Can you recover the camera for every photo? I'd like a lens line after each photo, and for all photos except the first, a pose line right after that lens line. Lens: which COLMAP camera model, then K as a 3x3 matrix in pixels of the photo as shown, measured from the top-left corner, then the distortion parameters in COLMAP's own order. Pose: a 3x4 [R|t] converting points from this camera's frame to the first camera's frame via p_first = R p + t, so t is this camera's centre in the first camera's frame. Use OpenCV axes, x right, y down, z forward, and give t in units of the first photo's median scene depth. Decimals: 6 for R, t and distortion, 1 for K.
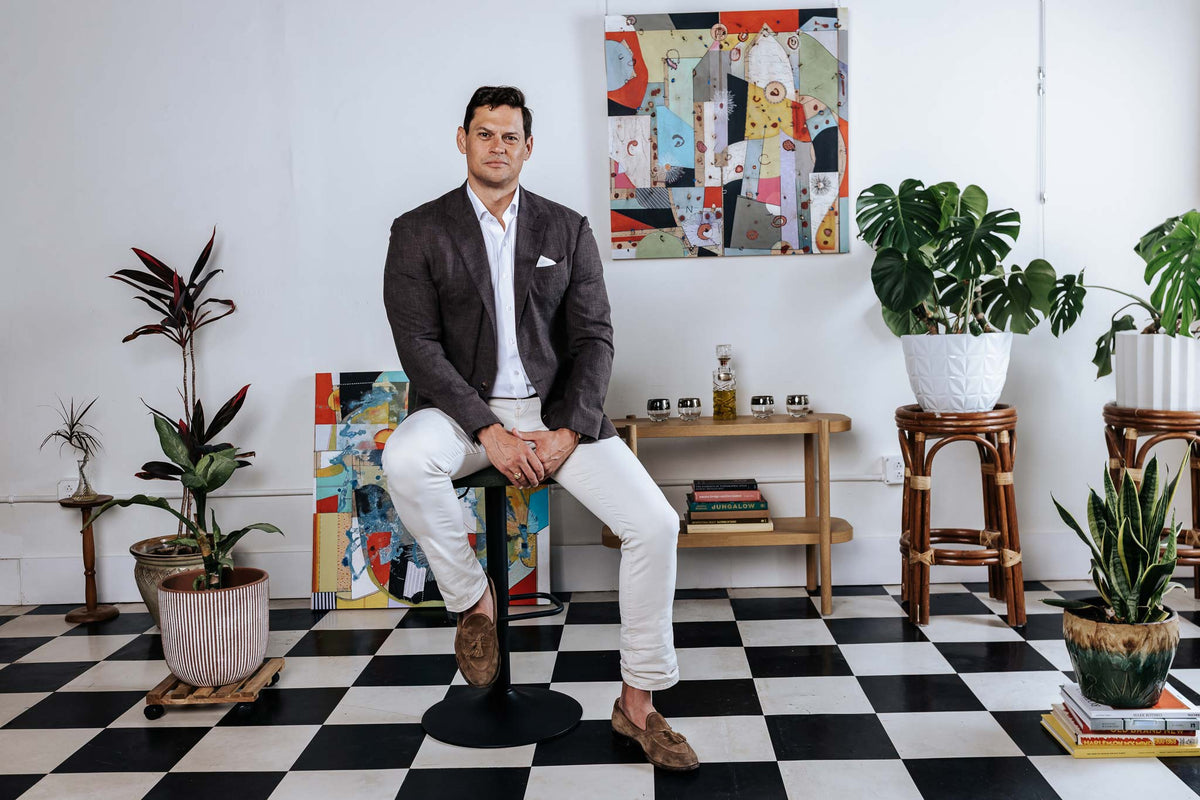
lens RADIAL K [[1115.8, 0, 602.9], [0, 1115.8, 394.8], [0, 0, 1]] dist [-0.004138, -0.001388]
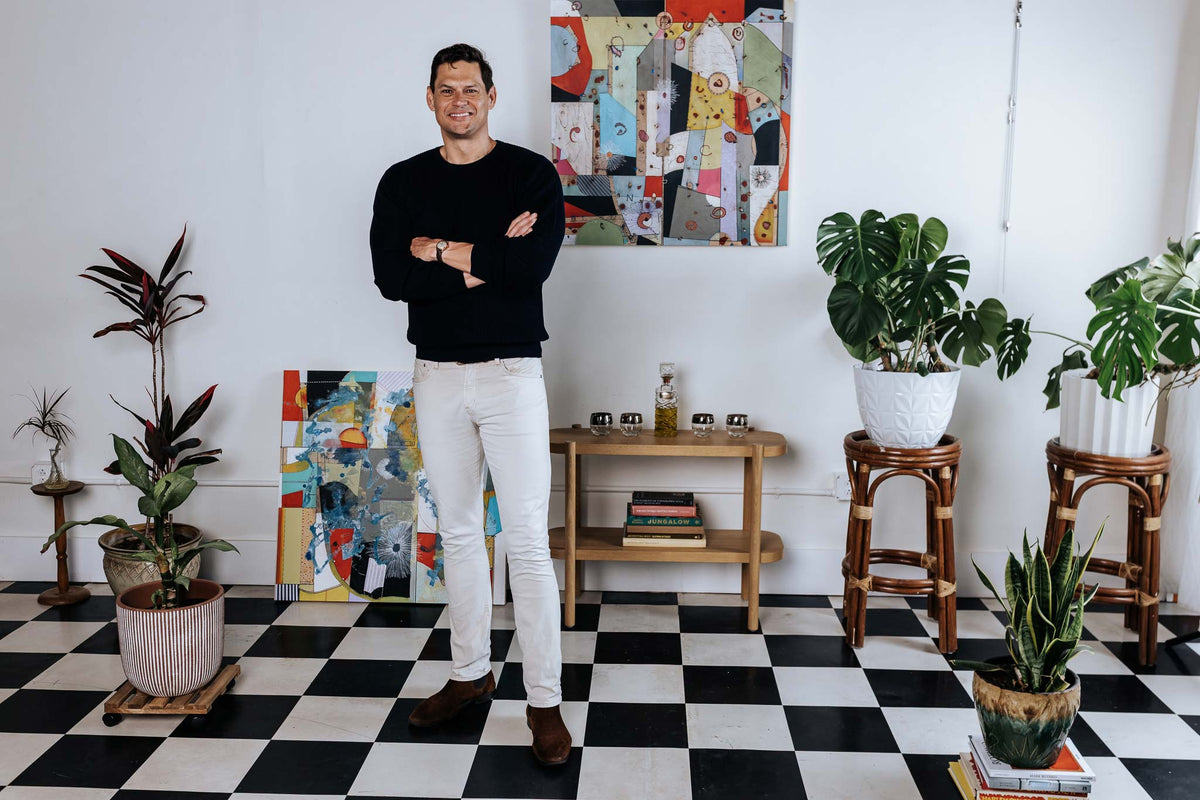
lens RADIAL K [[1115.8, 0, 602.9], [0, 1115.8, 394.8], [0, 0, 1]] dist [-0.004138, -0.001388]
pose [[0.999281, 0.037915, -0.000233, 0.040002], [-0.037797, 0.996601, 0.073192, -0.093918], [0.003007, -0.073130, 0.997318, -0.020760]]
